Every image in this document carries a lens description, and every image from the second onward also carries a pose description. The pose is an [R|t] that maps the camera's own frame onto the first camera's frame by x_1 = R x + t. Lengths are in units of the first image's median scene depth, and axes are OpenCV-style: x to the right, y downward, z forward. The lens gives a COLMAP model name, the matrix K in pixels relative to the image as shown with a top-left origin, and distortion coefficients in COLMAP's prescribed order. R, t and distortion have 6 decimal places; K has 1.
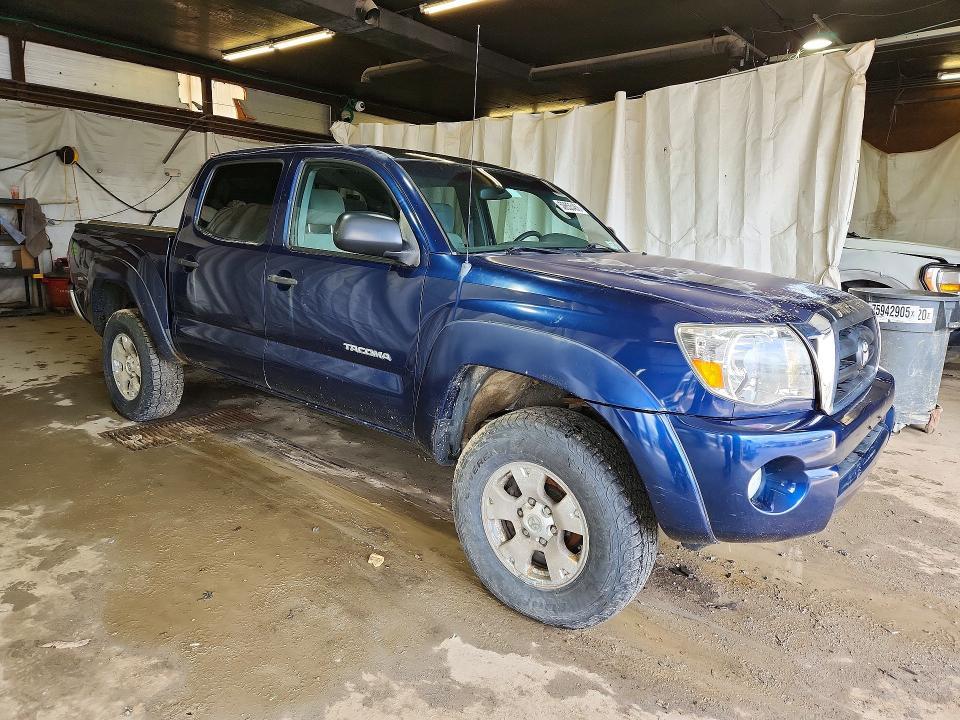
lens RADIAL K [[659.2, 0, 469.7], [0, 659.2, 361.2], [0, 0, 1]] dist [0.003542, 0.001298]
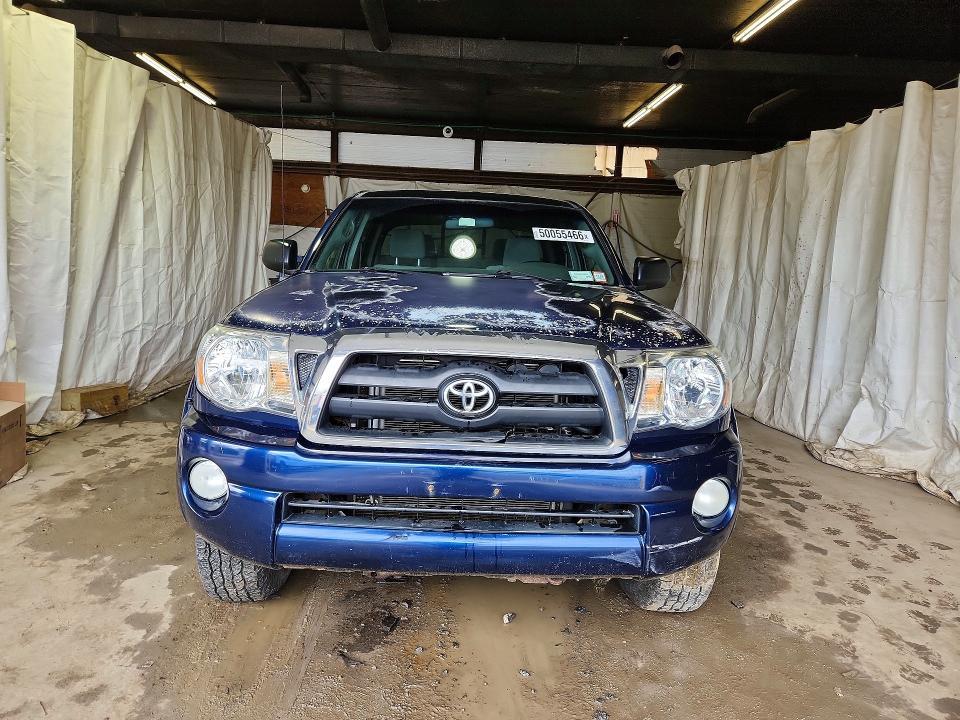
lens RADIAL K [[659.2, 0, 469.7], [0, 659.2, 361.2], [0, 0, 1]] dist [0.003542, 0.001298]
pose [[0.641174, 0.090645, -0.762023, 0.363154], [-0.160339, 0.986907, -0.017515, -0.011520], [0.750458, 0.133412, 0.647313, 0.157830]]
